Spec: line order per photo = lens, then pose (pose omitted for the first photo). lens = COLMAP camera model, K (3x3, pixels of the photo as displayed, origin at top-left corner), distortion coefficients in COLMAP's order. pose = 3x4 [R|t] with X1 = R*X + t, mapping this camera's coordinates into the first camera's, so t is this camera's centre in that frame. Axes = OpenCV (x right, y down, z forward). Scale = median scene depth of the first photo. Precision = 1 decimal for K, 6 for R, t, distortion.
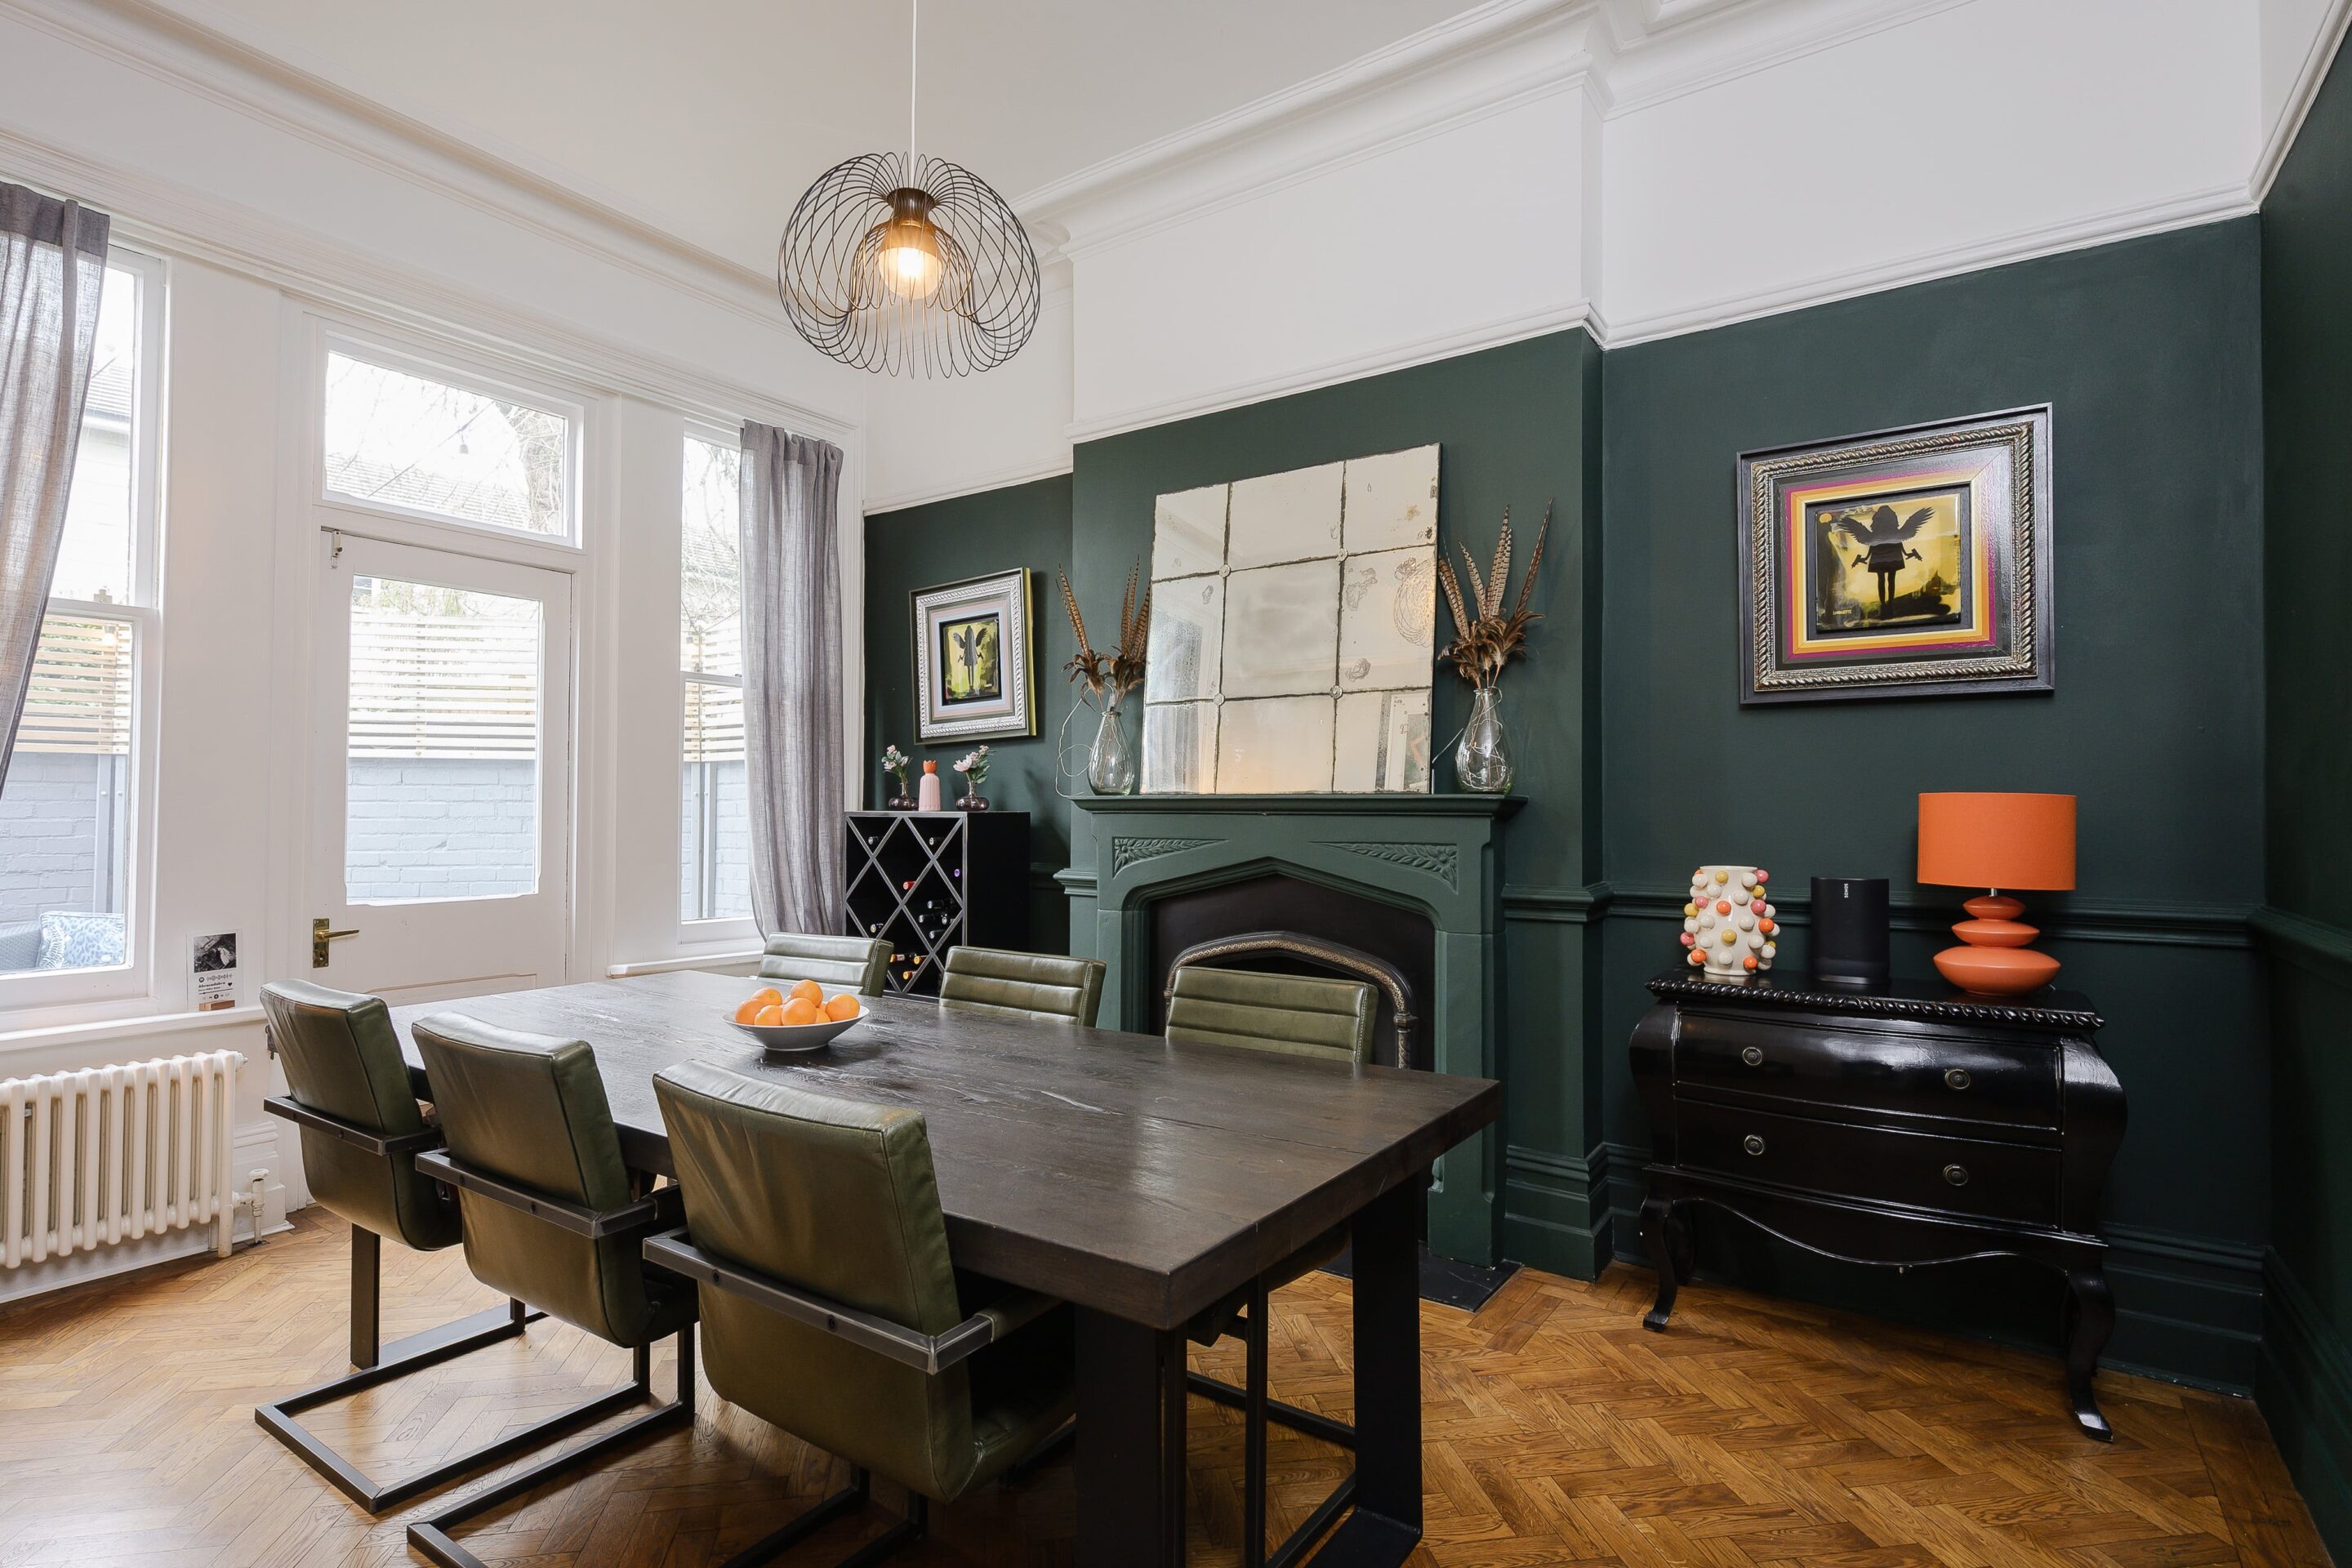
lens RADIAL K [[1143.6, 0, 1179.5], [0, 1143.6, 786.3], [0, 0, 1]] dist [-0.001221, -0.000012]
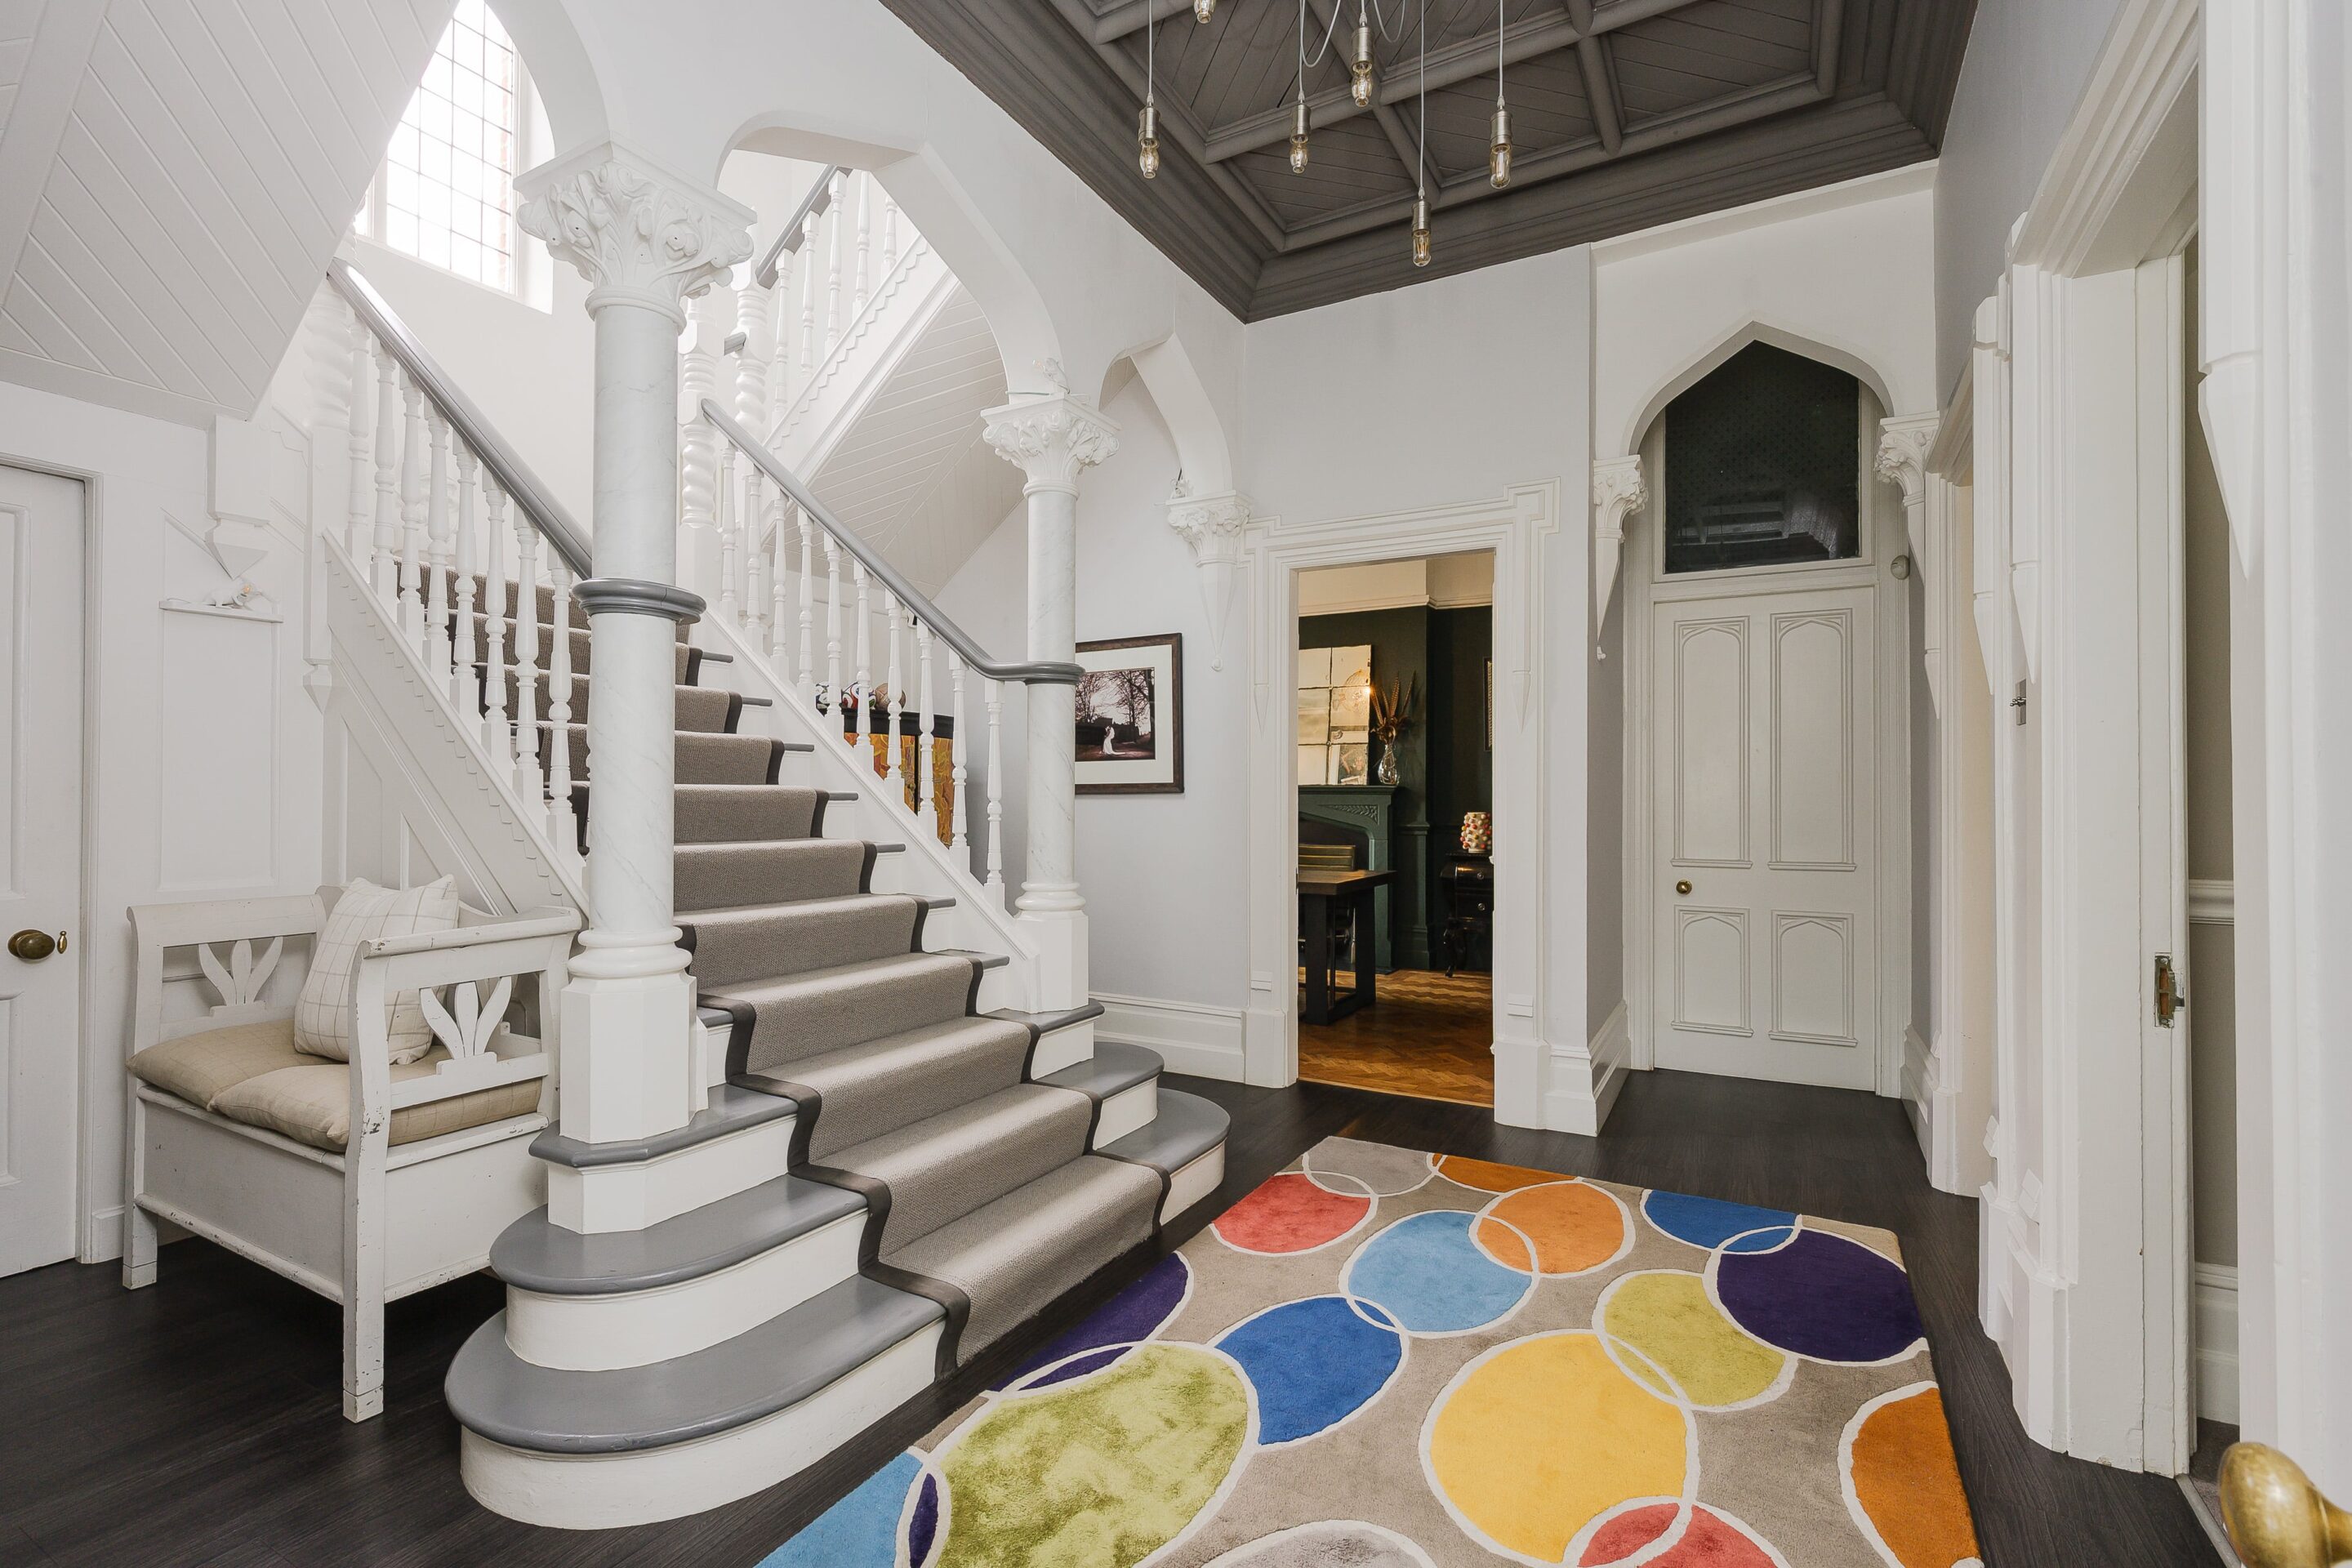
lens RADIAL K [[1056.6, 0, 1174.8], [0, 1056.6, 787.1], [0, 0, 1]] dist [0.000193, -0.000011]
pose [[0.996748, 0.000261, 0.080575, -0.388445], [-0.001366, 0.999906, 0.013656, -0.020849], [-0.080564, -0.013722, 0.996655, -1.276039]]
